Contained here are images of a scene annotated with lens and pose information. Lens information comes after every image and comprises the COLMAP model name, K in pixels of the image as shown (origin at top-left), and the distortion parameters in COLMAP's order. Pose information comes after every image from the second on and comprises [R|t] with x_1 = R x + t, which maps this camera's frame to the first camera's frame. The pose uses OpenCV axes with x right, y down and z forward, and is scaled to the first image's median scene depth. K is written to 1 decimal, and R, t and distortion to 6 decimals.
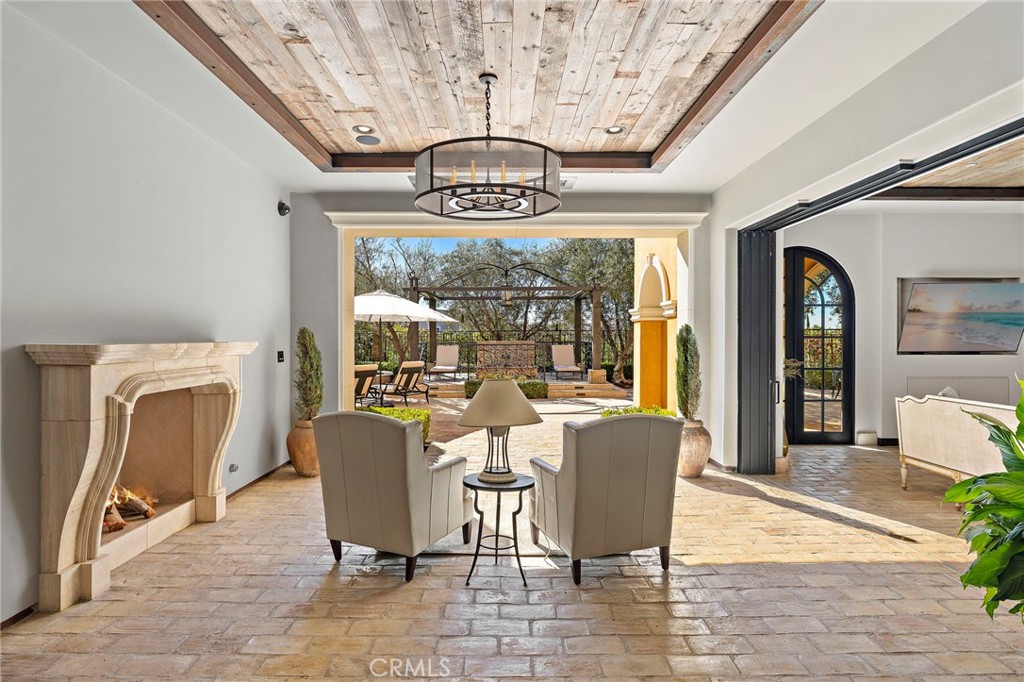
lens RADIAL K [[524.1, 0, 512.0], [0, 524.1, 341.0], [0, 0, 1]] dist [0.000347, 0.000018]
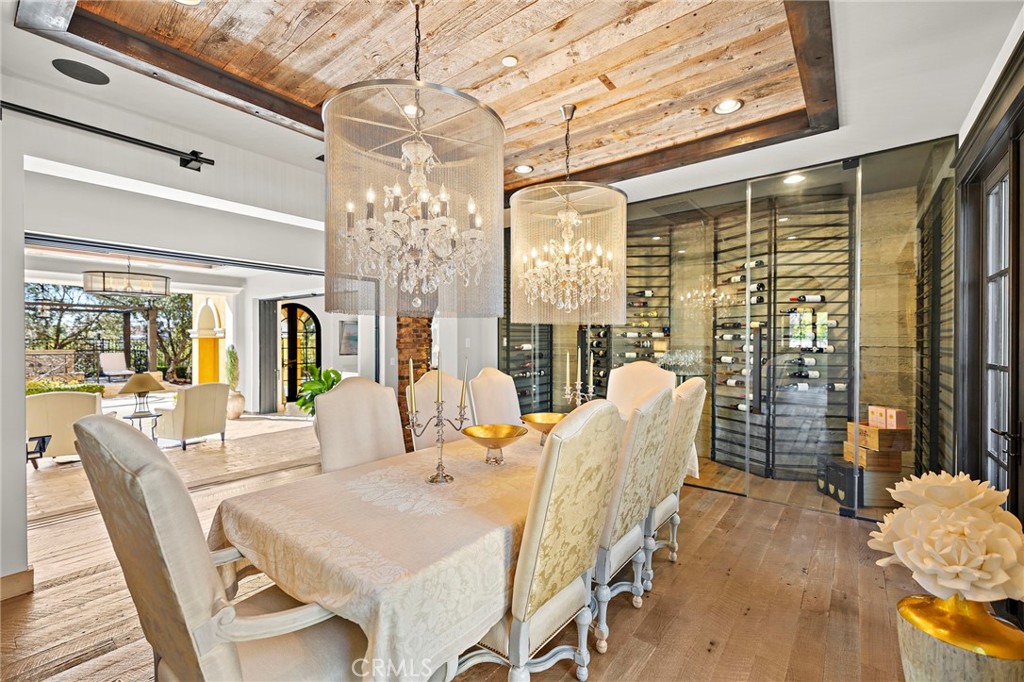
lens RADIAL K [[435.7, 0, 507.4], [0, 435.7, 335.3], [0, 0, 1]] dist [0.000619, 0.000079]
pose [[0.631947, 0.001223, 0.775010, -0.196319], [0.010185, 0.999899, -0.009882, -0.026052], [-0.774944, 0.014138, 0.631871, -0.585333]]
